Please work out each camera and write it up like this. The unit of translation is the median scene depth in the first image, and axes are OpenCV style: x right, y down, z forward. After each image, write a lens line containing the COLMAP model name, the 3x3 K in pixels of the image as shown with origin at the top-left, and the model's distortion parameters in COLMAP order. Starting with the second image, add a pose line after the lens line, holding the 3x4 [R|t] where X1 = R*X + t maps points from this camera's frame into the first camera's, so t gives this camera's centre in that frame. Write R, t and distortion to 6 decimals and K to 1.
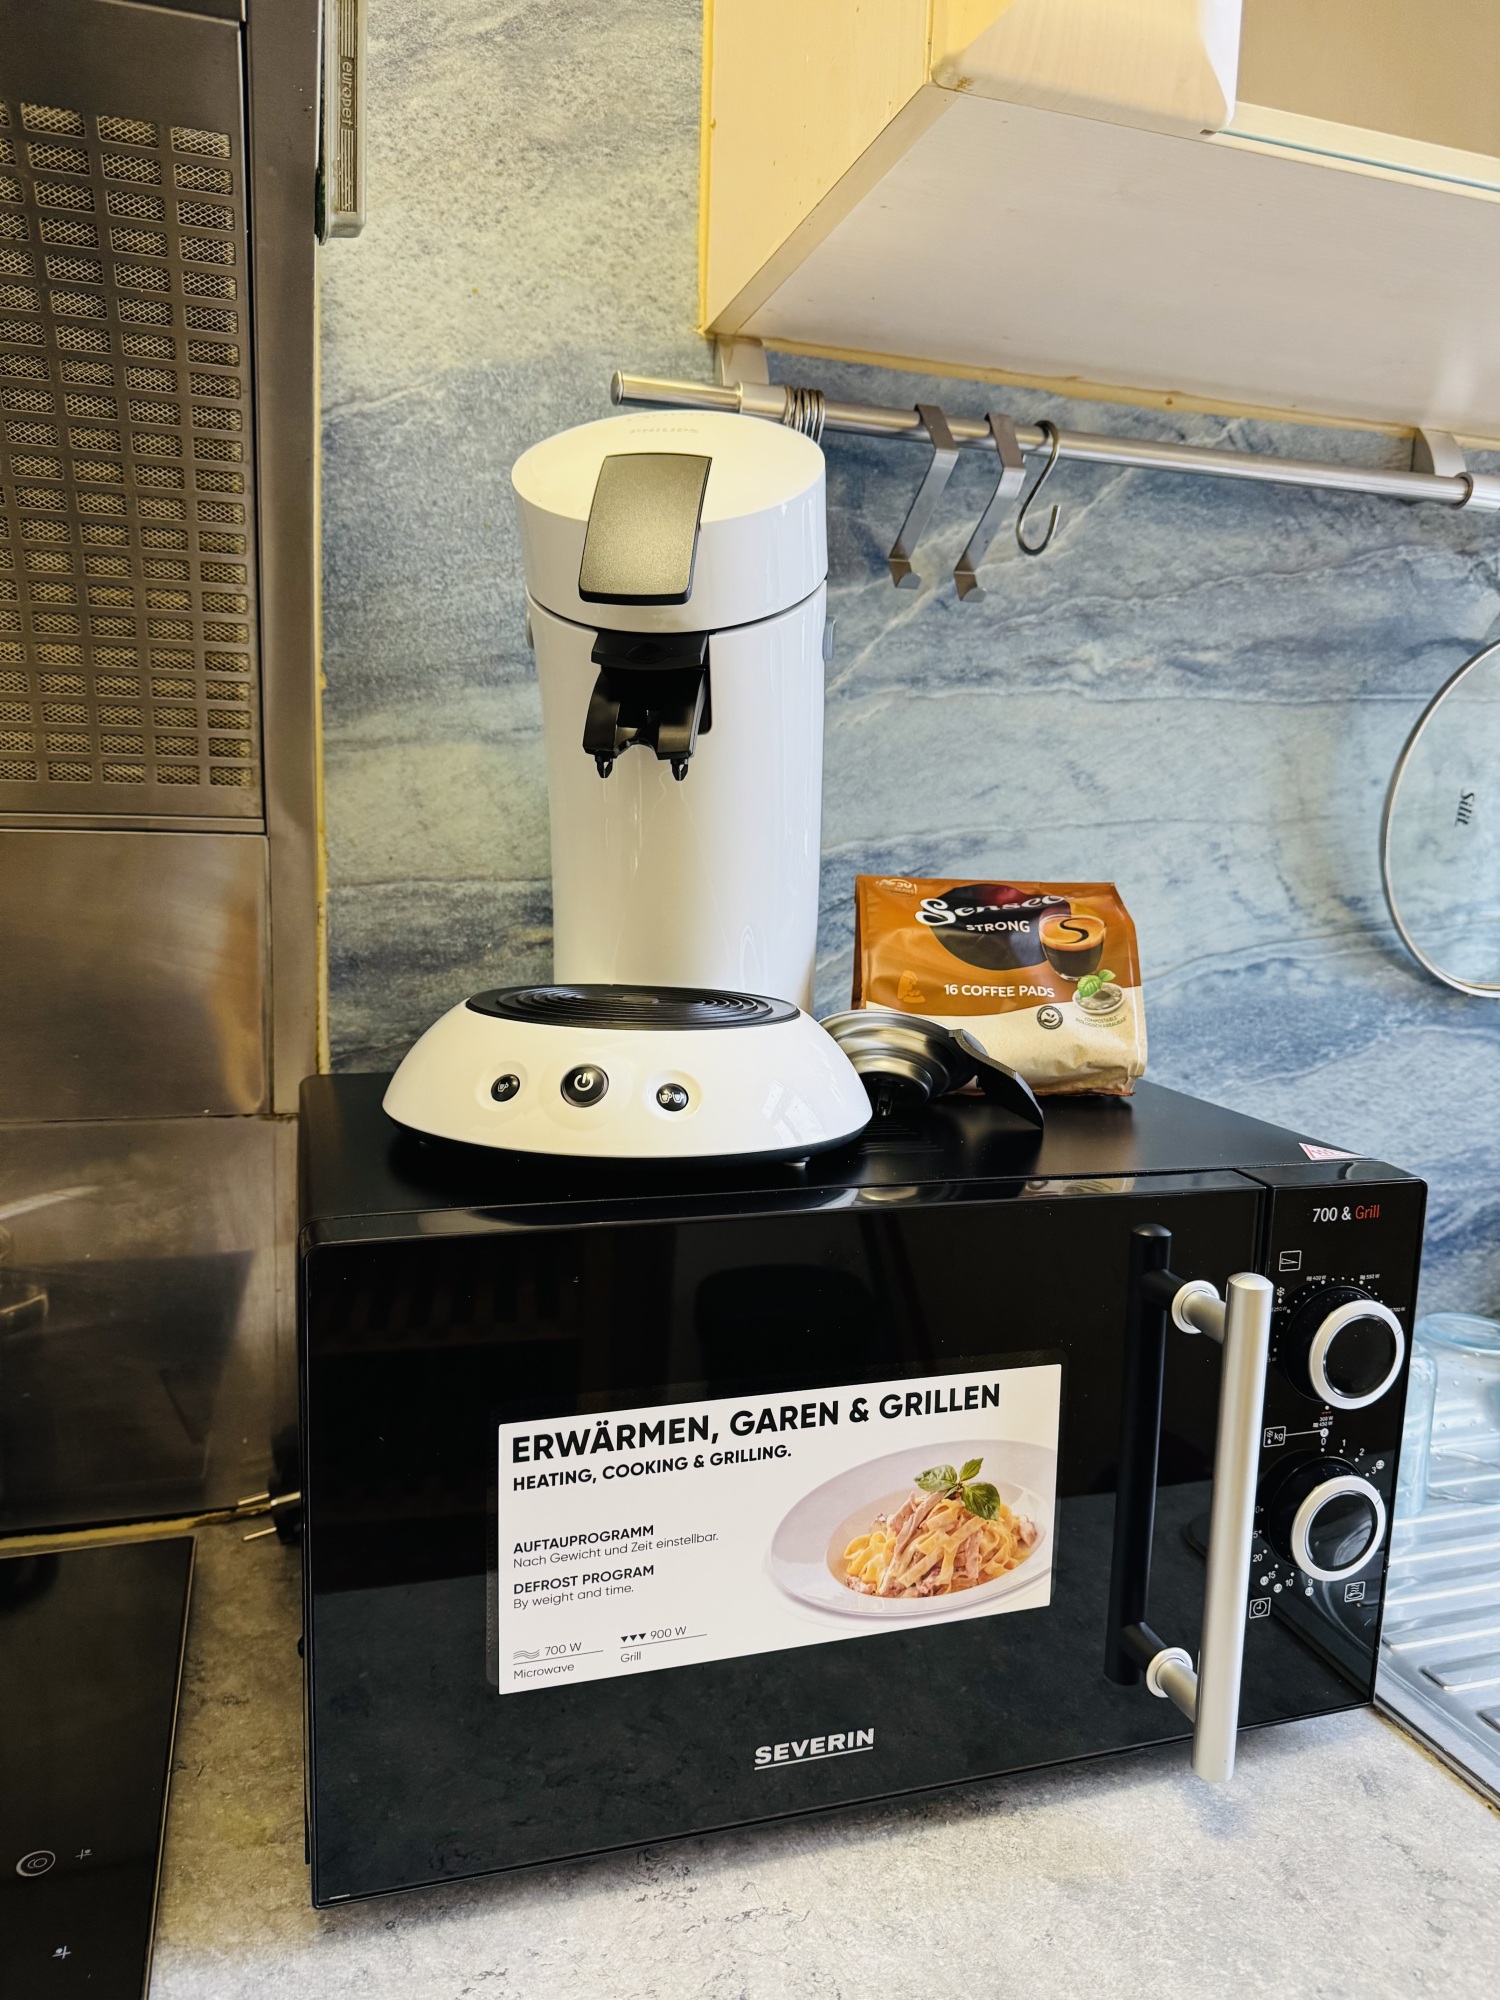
lens RADIAL K [[1394.7, 0, 748.4], [0, 1394.7, 1006.2], [0, 0, 1]] dist [0.146986, -0.241421]
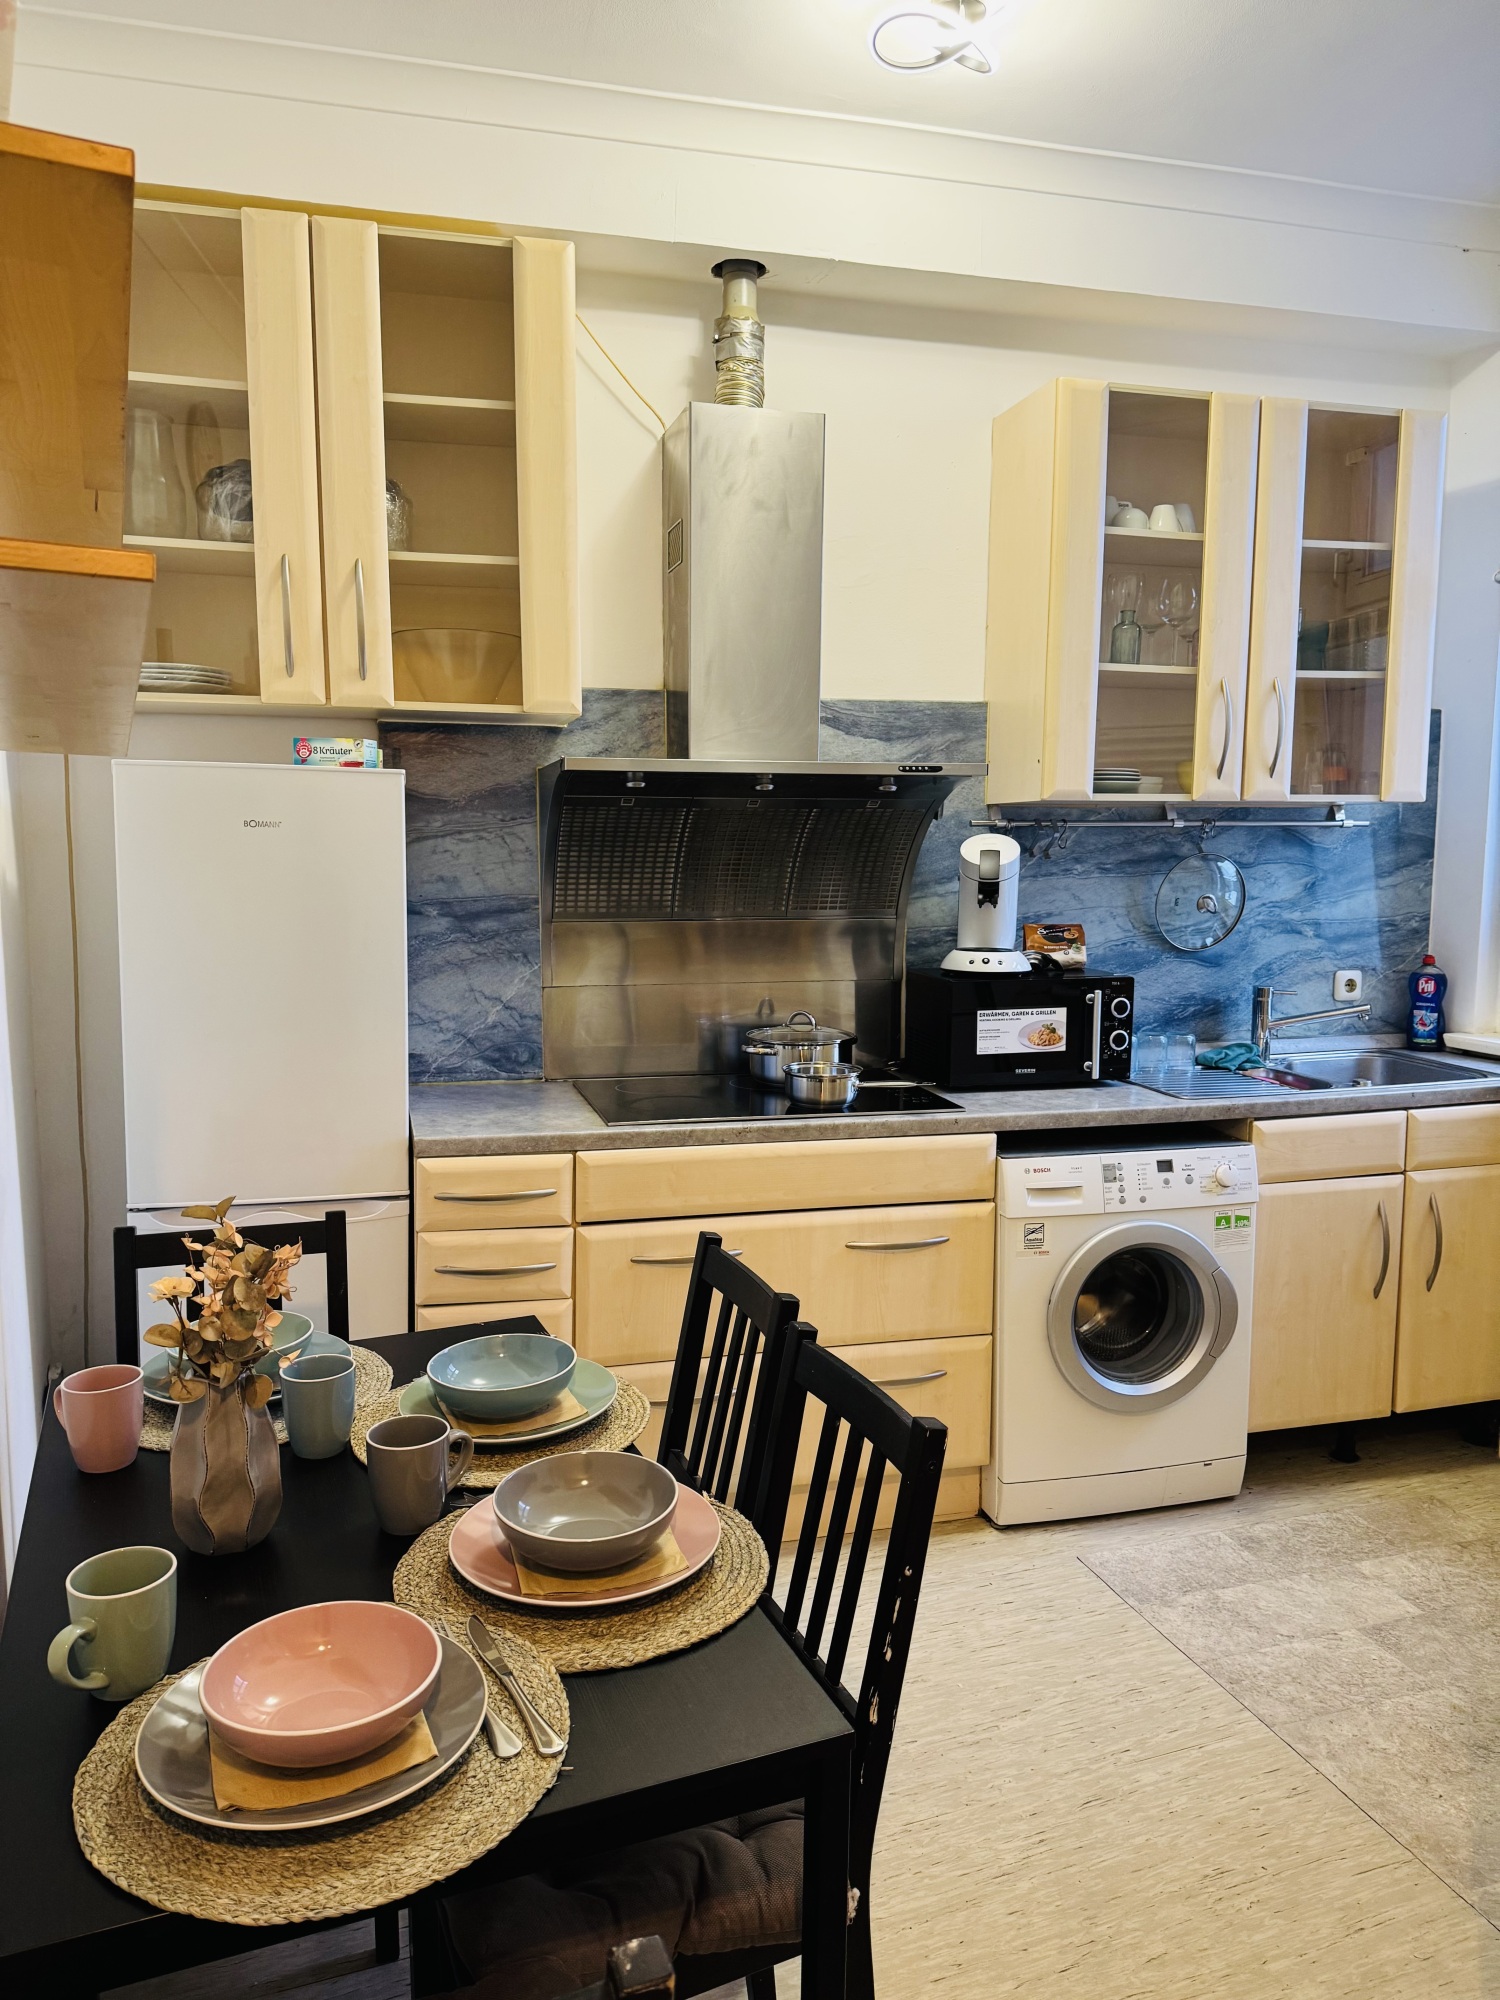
lens RADIAL K [[1394.7, 0, 748.4], [0, 1394.7, 1006.2], [0, 0, 1]] dist [0.146986, -0.241421]
pose [[0.998400, -0.019213, -0.053179, -0.594772], [0.018267, 0.999667, -0.018220, 0.248209], [0.053512, 0.017219, 0.998419, -3.694612]]
